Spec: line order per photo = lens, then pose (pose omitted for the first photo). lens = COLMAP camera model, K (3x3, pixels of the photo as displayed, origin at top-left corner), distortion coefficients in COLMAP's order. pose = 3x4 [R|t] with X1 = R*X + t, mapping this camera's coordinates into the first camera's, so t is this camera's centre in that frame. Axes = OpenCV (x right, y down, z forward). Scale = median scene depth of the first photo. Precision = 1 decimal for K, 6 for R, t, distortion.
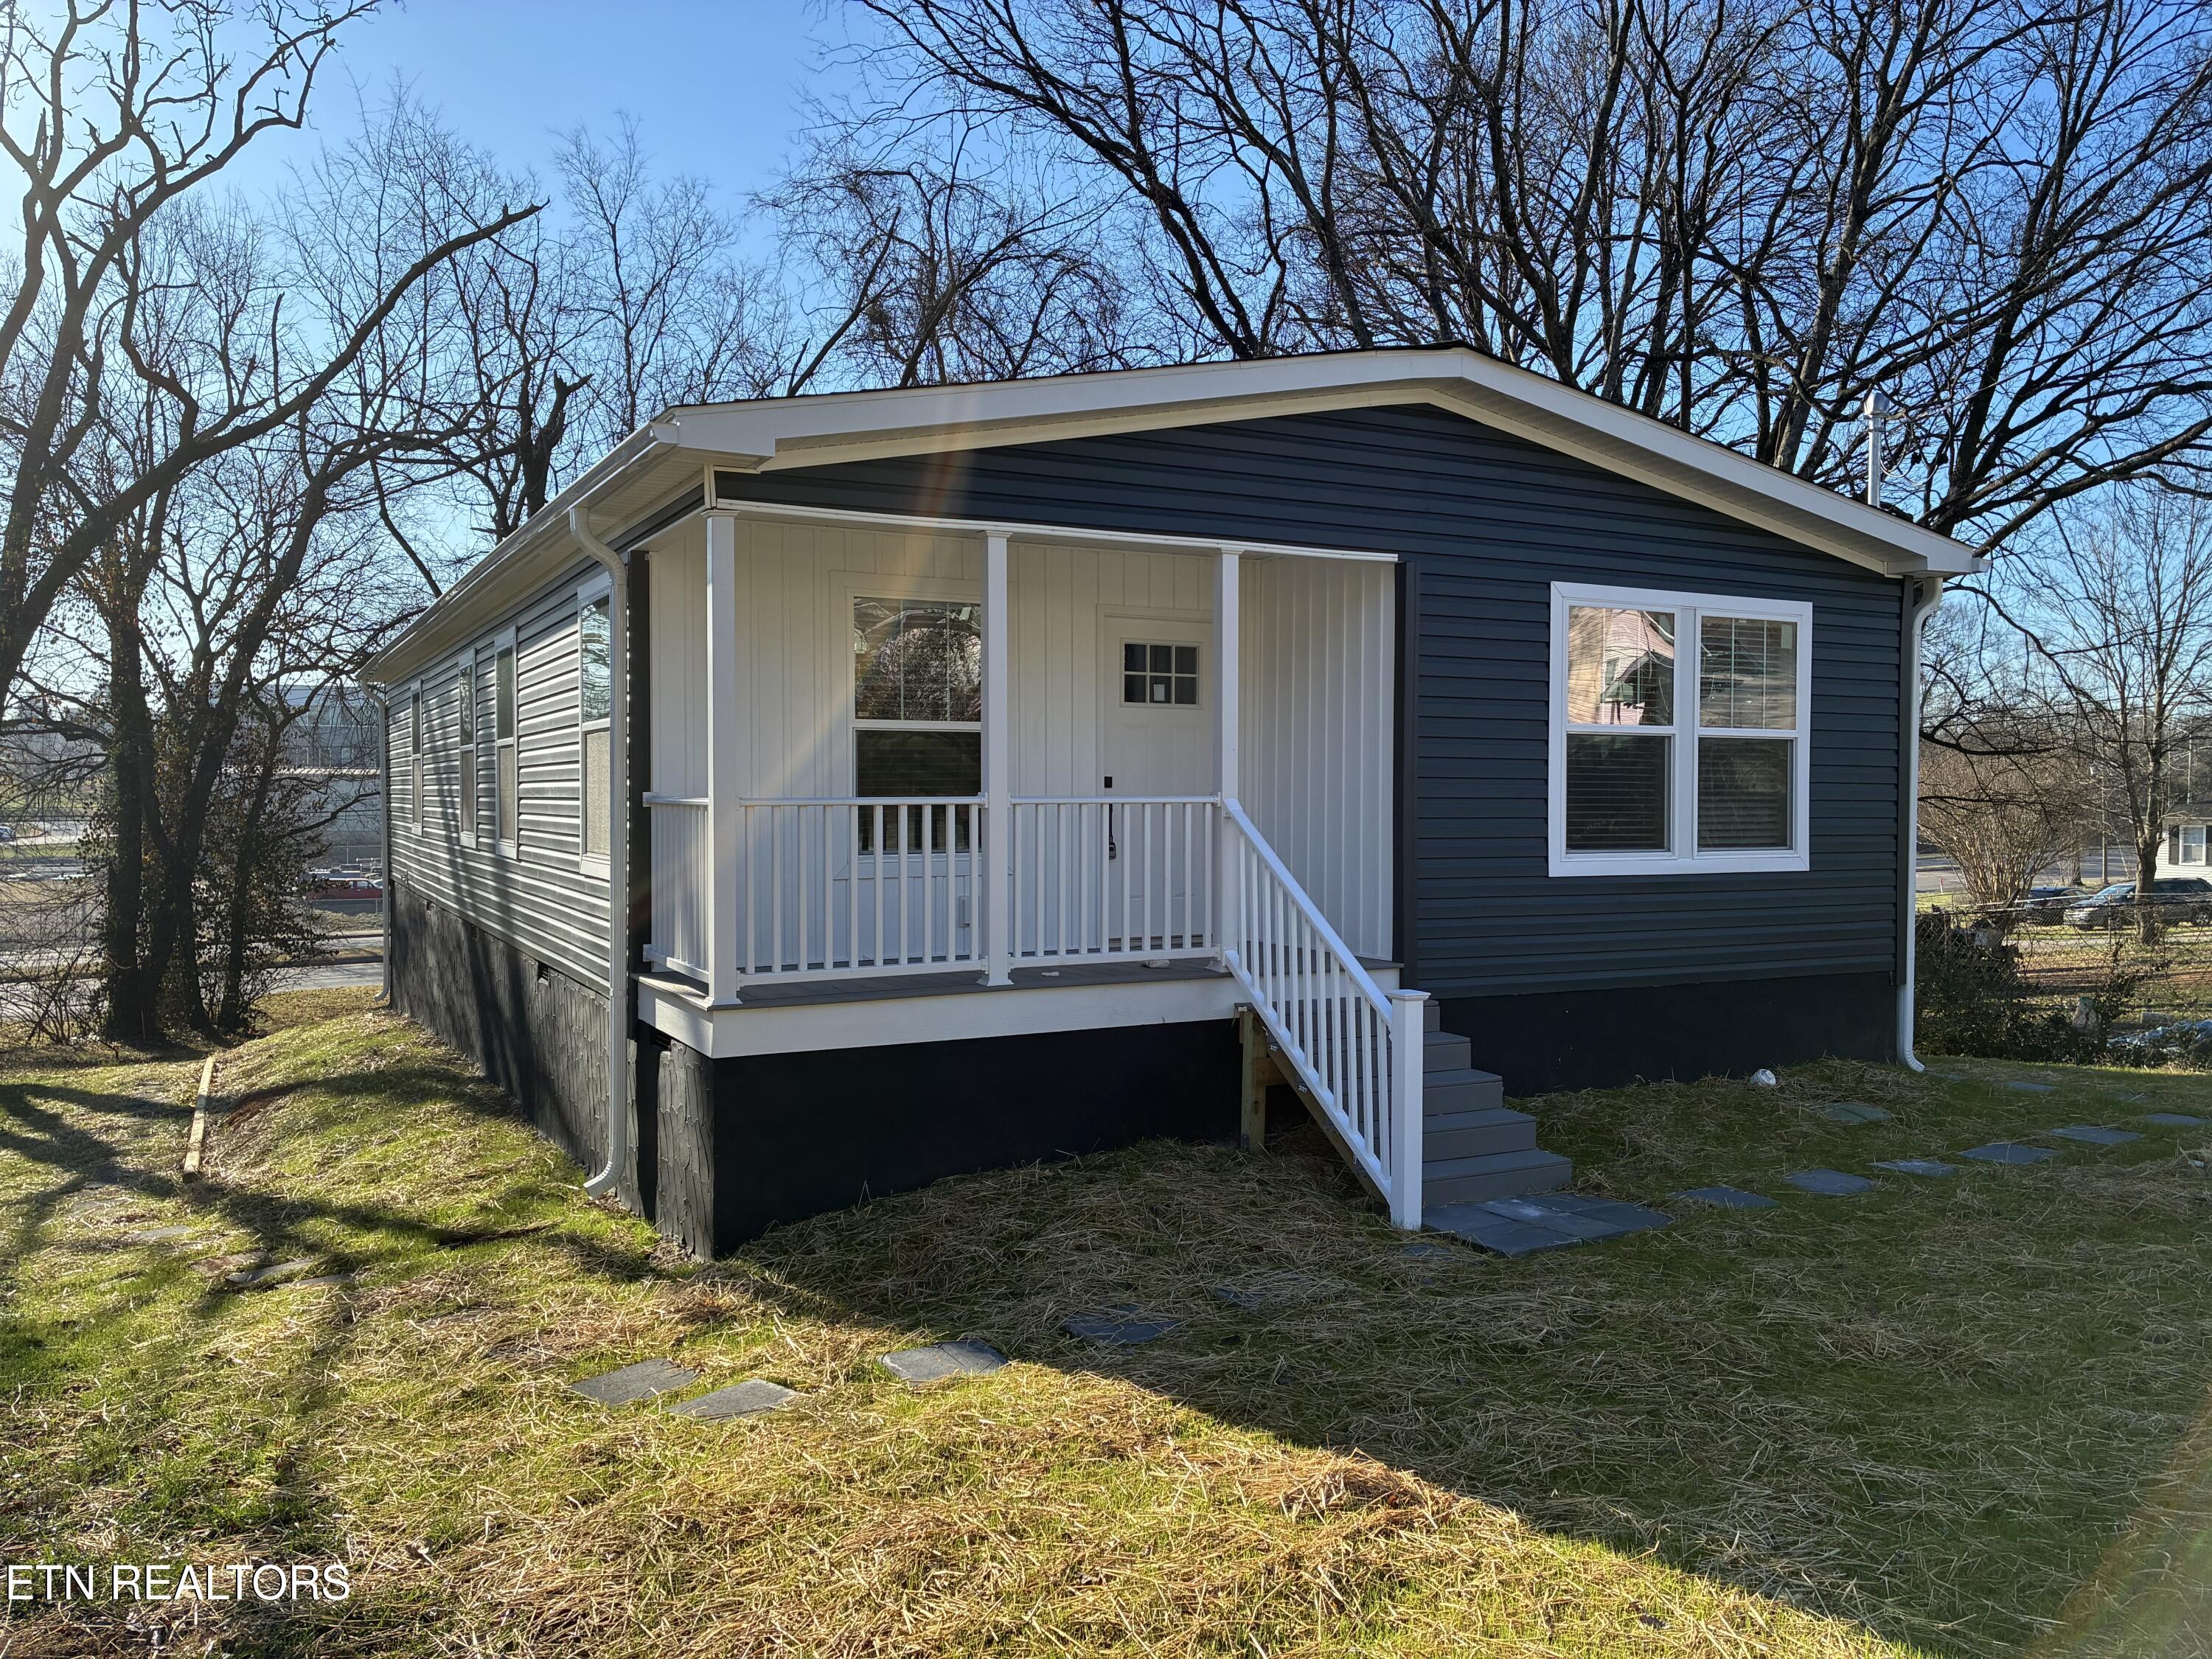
lens RADIAL K [[1672.1, 0, 1103.9], [0, 1672.1, 835.0], [0, 0, 1]] dist [0.026888, 0.001443]
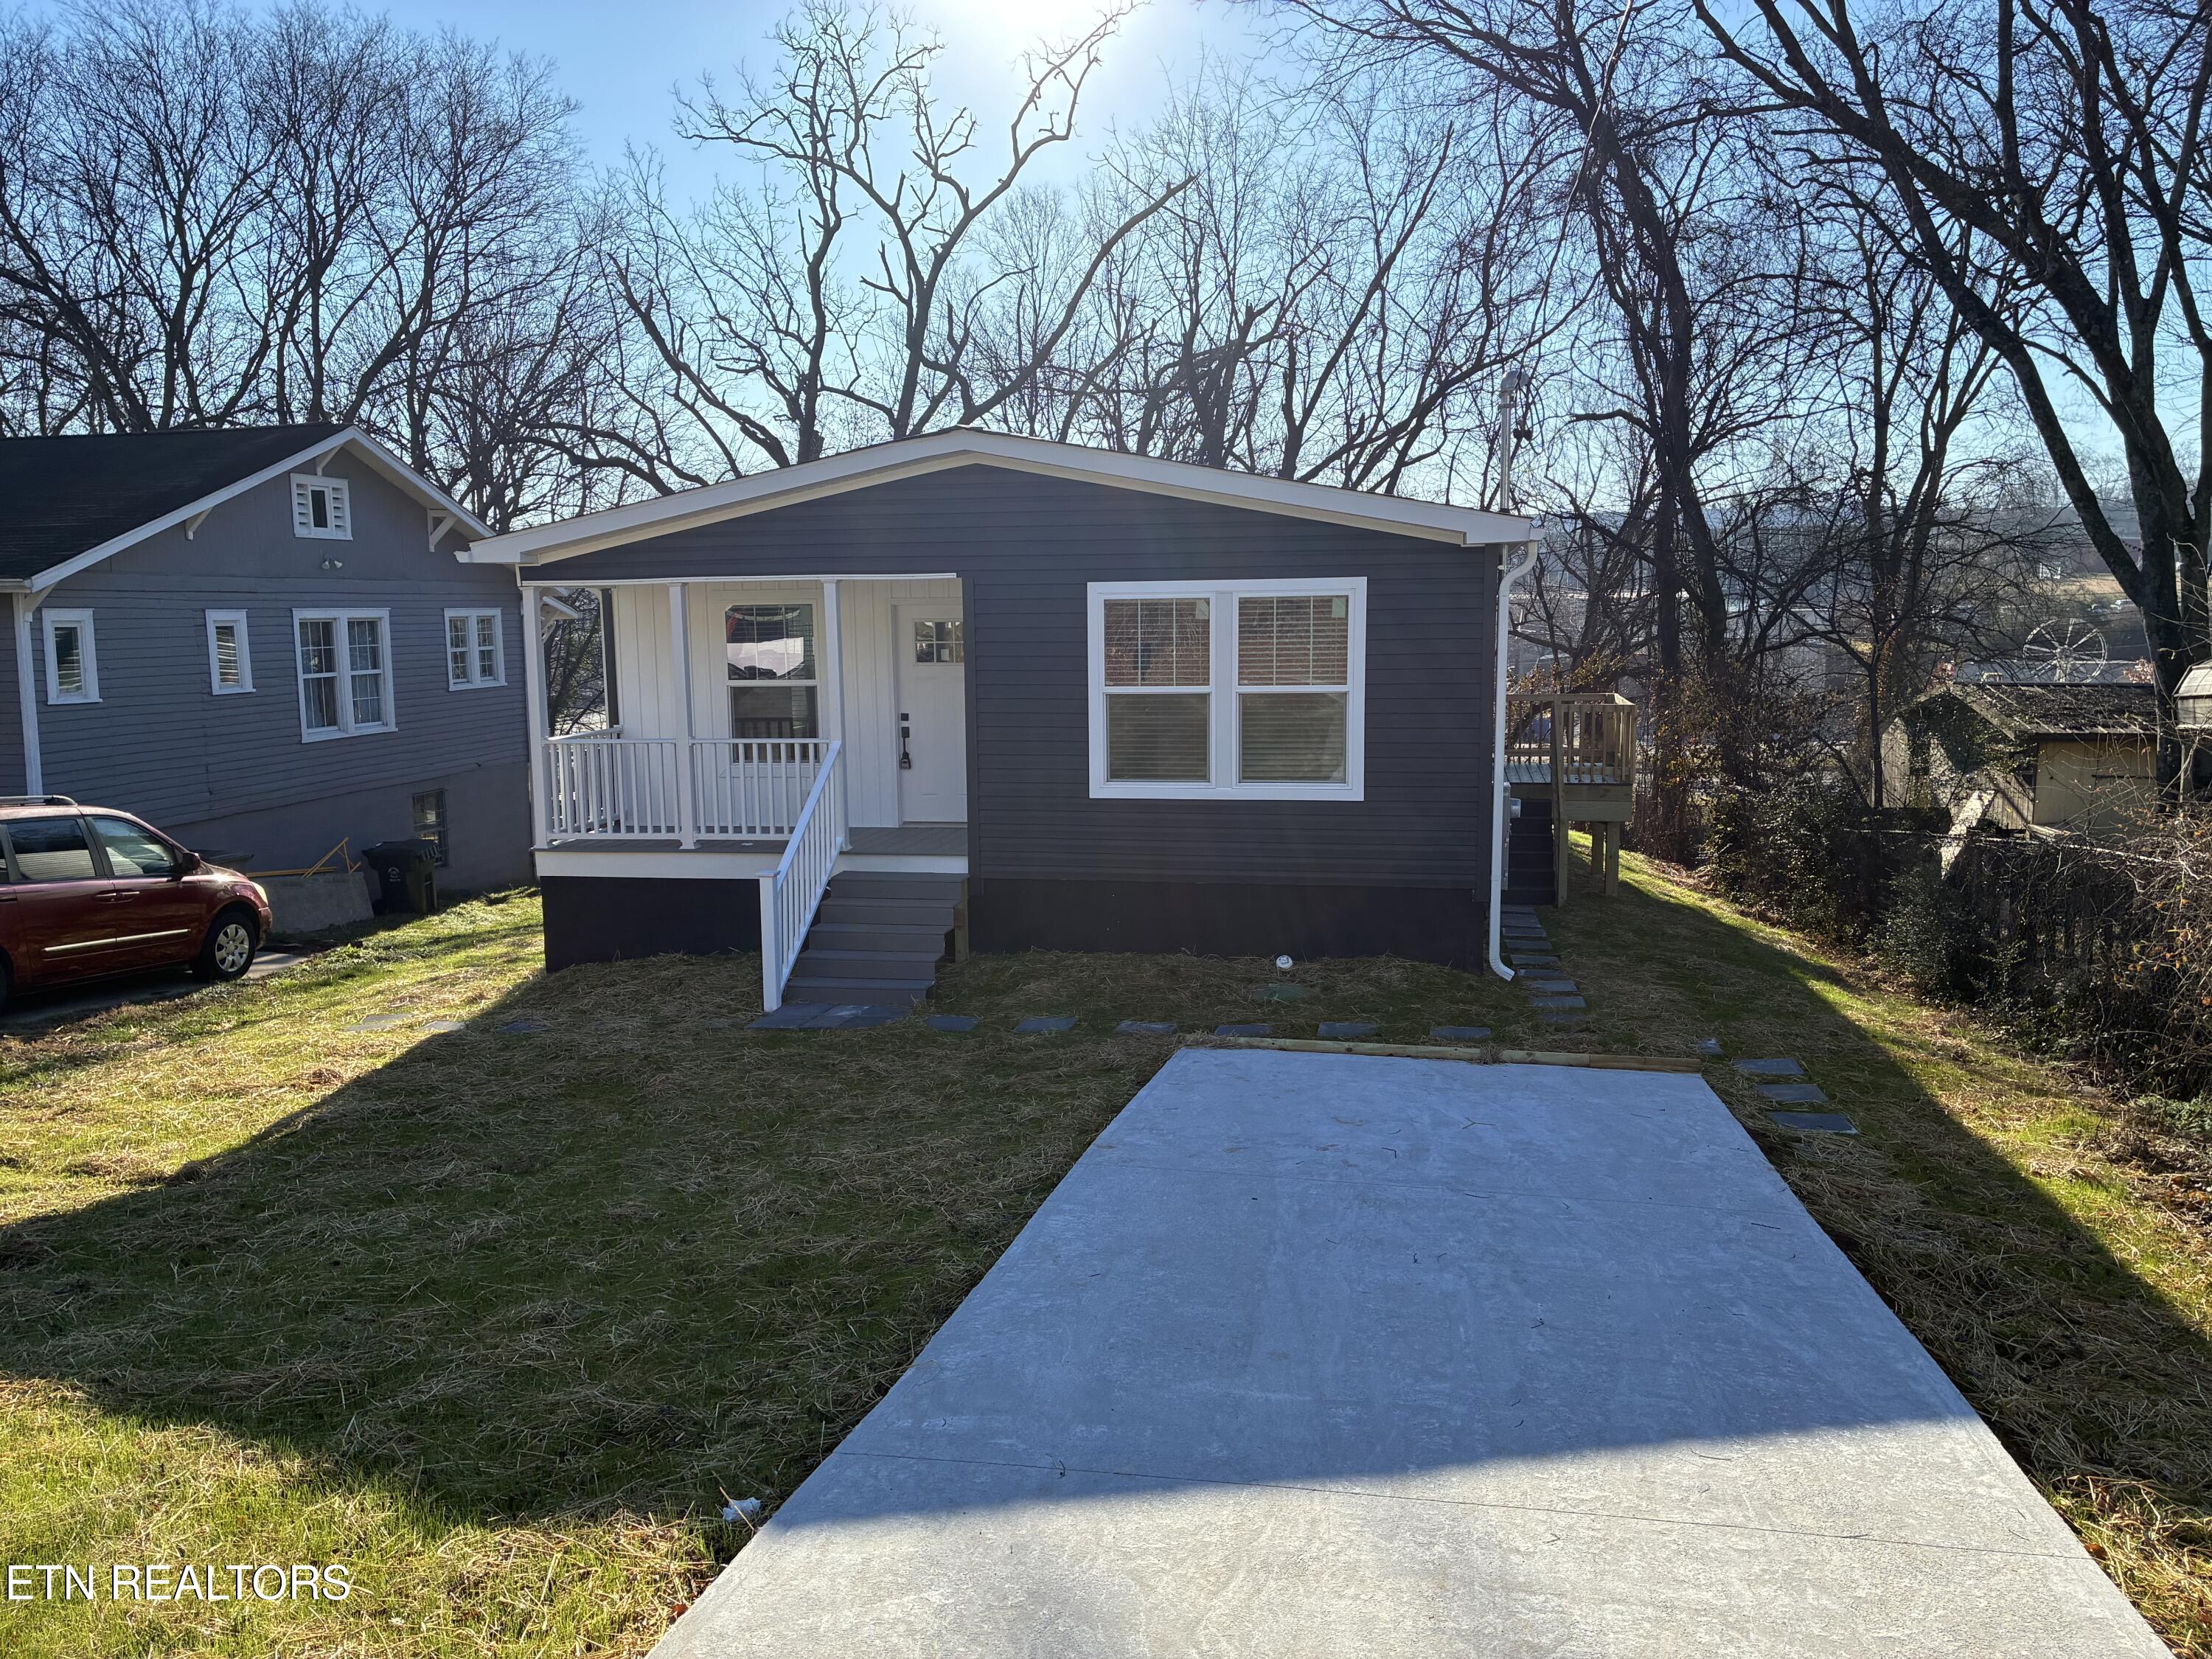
lens RADIAL K [[1672.1, 0, 1119.1], [0, 1672.1, 823.0], [0, 0, 1]] dist [0.026888, 0.001443]
pose [[0.784704, 0.064033, -0.616554, 1.070617], [0.001481, 0.994454, 0.105165, -0.093602], [0.619869, -0.083436, 0.780257, -0.057973]]
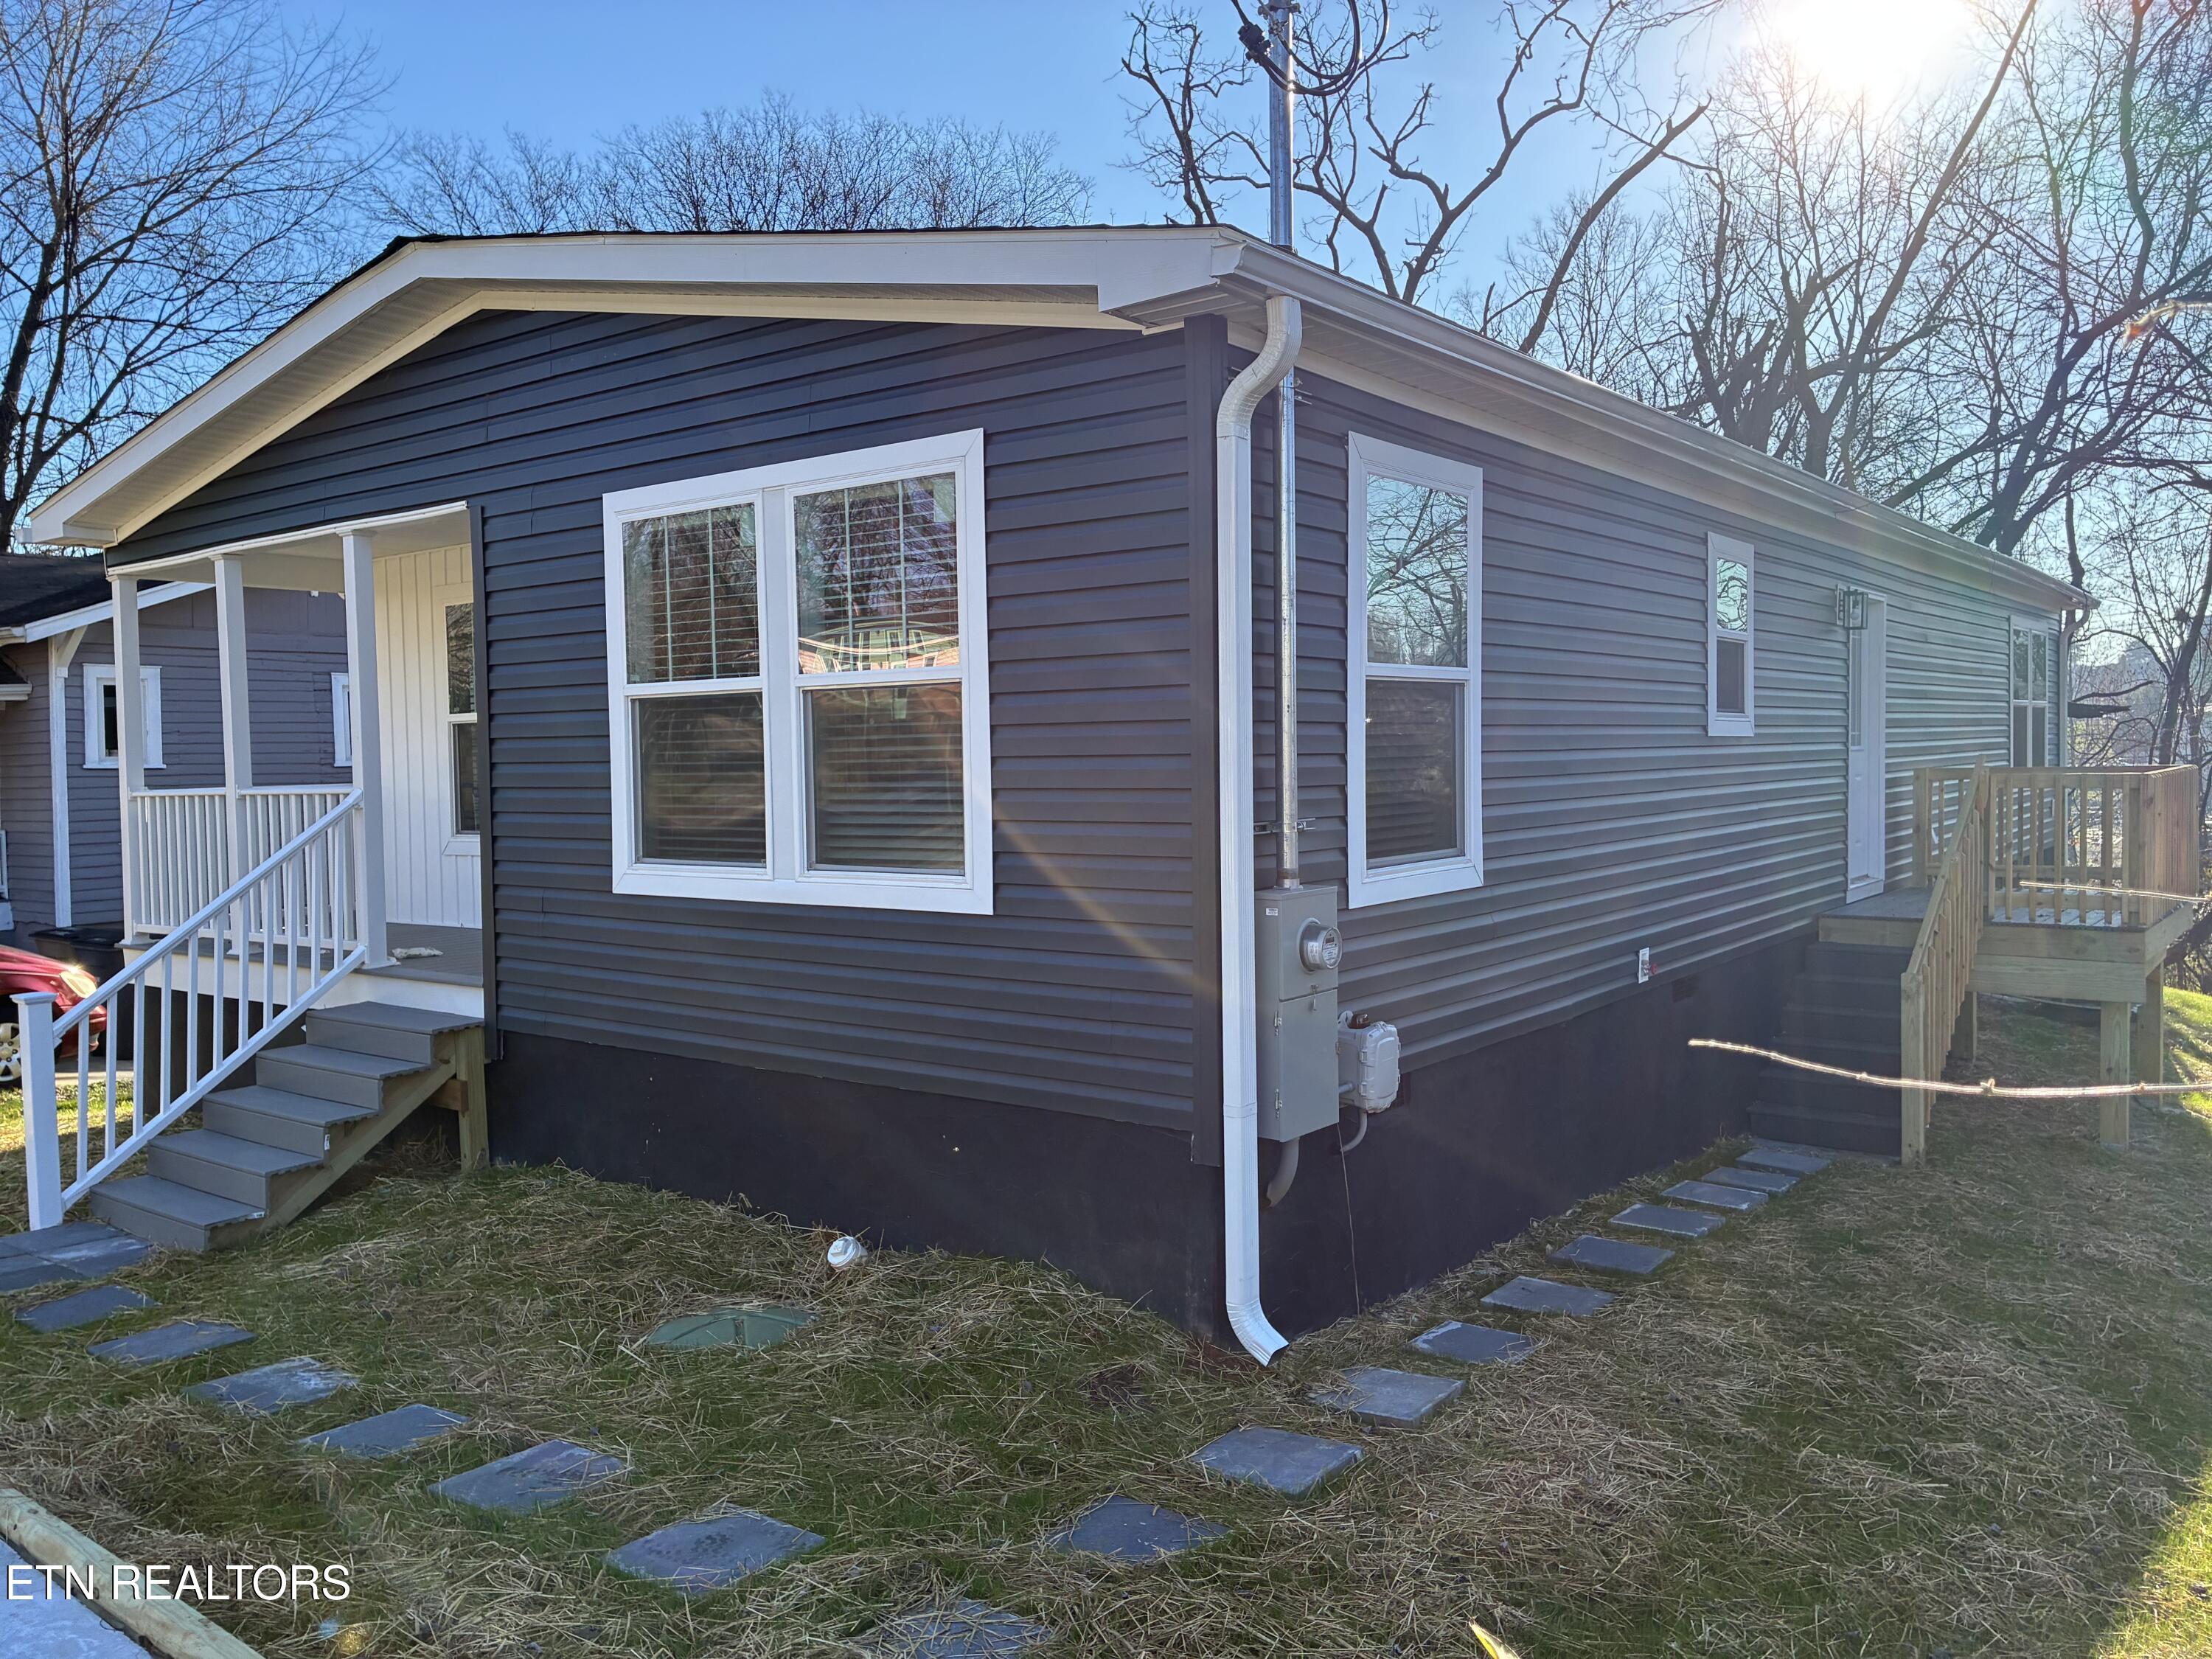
lens RADIAL K [[1672.1, 0, 1102.4], [0, 1672.1, 830.1], [0, 0, 1]] dist [0.026888, 0.001443]
pose [[0.424230, 0.028861, -0.905095, 0.970761], [-0.000534, 0.999500, 0.031621, -0.024951], [0.905554, -0.012931, 0.424033, 0.831466]]
